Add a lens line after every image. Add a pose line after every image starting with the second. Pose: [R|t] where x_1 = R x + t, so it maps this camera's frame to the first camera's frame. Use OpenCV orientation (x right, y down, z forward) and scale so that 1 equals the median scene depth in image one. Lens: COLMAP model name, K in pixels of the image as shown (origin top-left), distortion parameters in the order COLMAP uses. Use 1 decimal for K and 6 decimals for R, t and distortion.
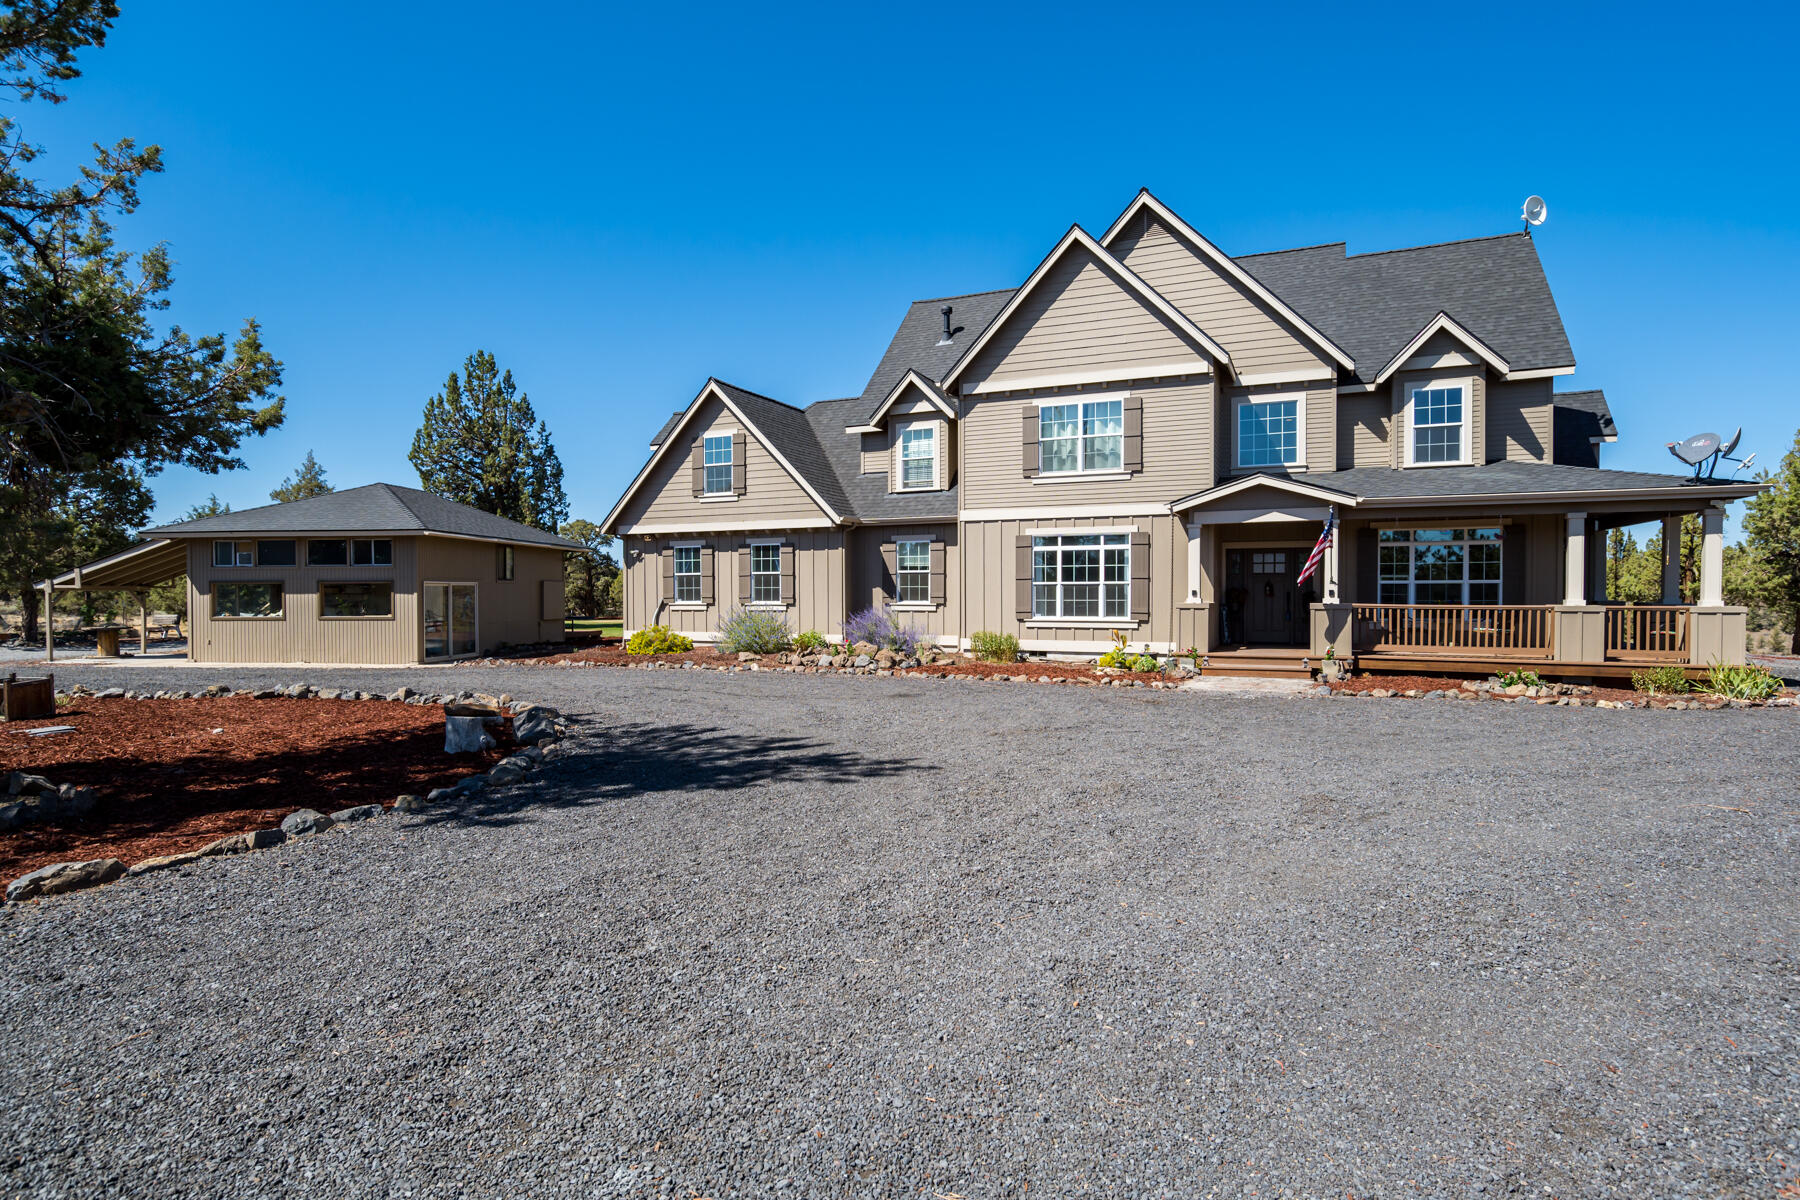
lens RADIAL K [[919.9, 0, 901.6], [0, 919.9, 601.1], [0, 0, 1]] dist [-0.022738, 0.012716]
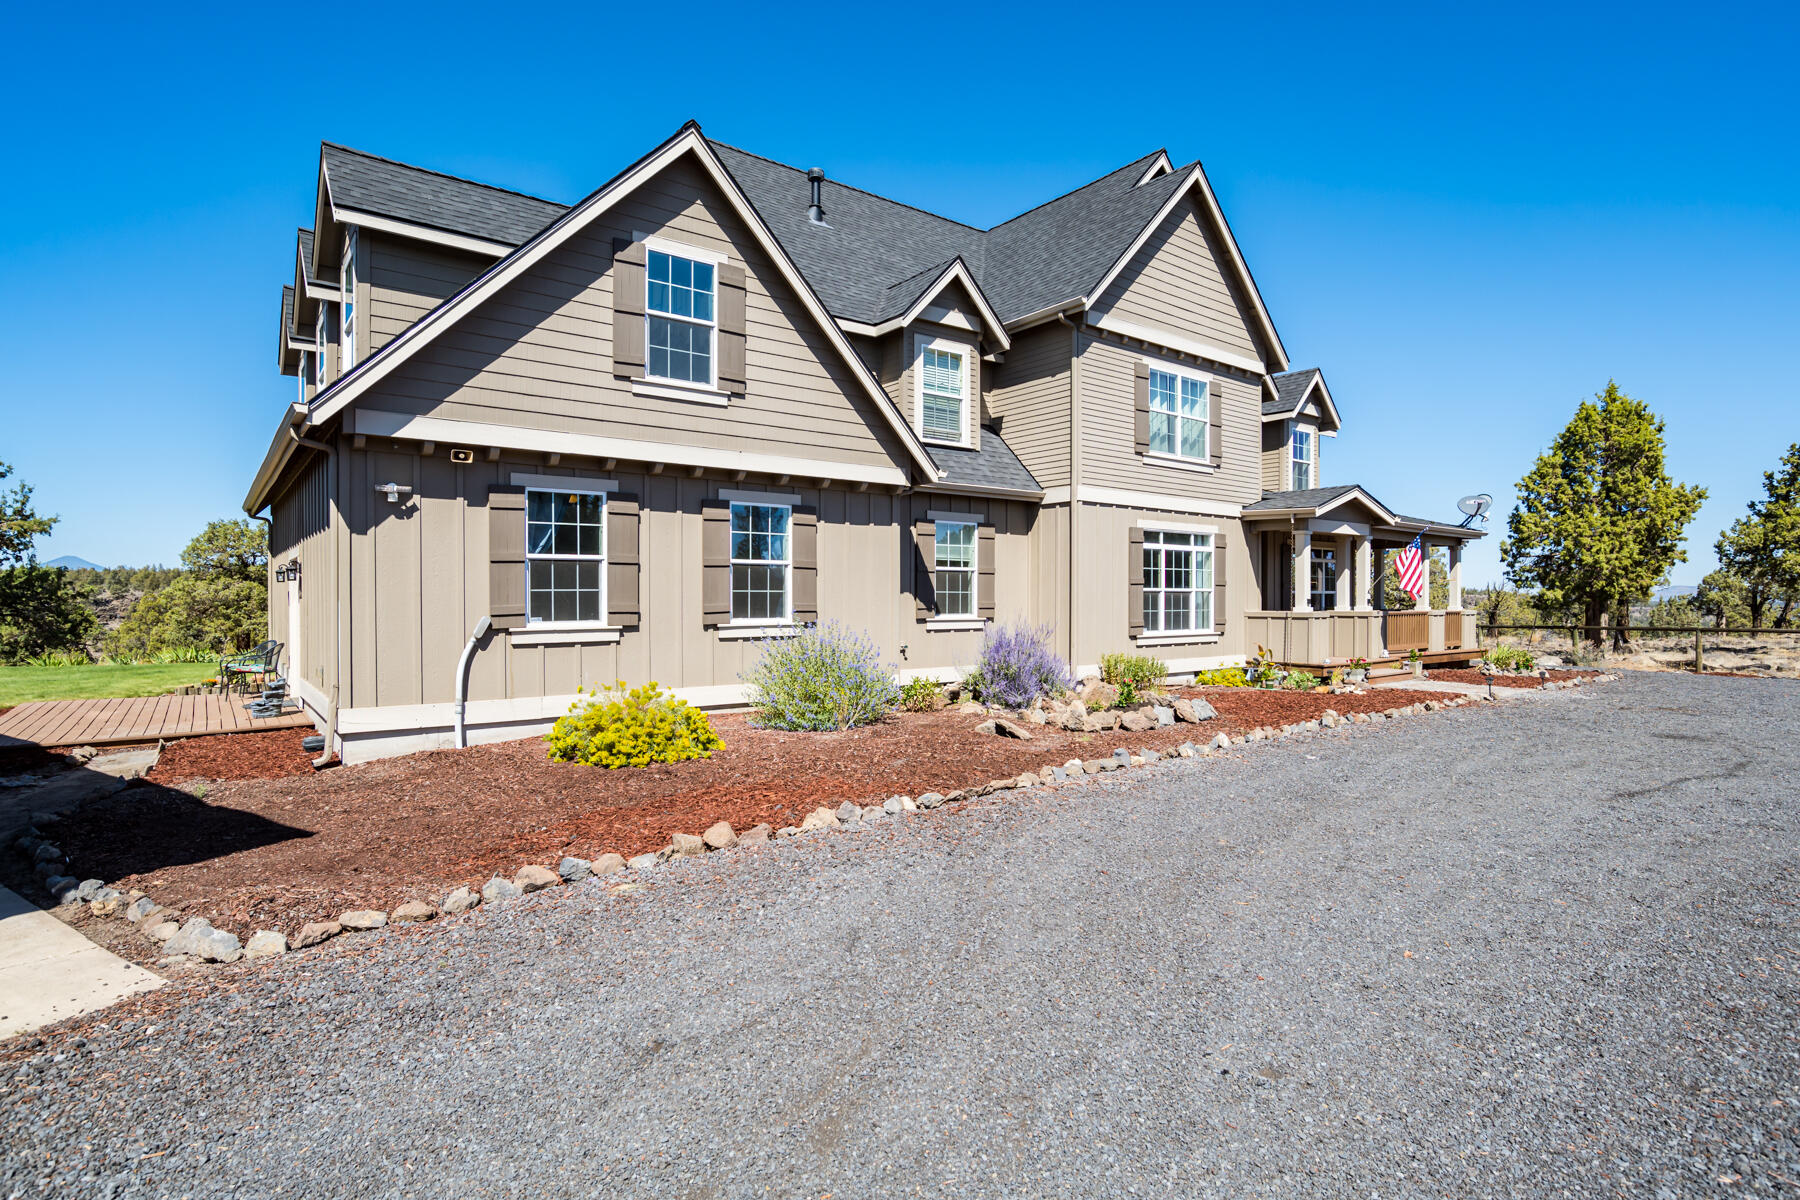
lens RADIAL K [[919.9, 0, 901.7], [0, 919.9, 600.0], [0, 0, 1]] dist [-0.022738, 0.012716]
pose [[0.460232, 0.001011, 0.887798, -0.648316], [0.008491, 0.999949, -0.005540, -0.007714], [-0.887758, 0.010088, 0.460199, 0.822683]]
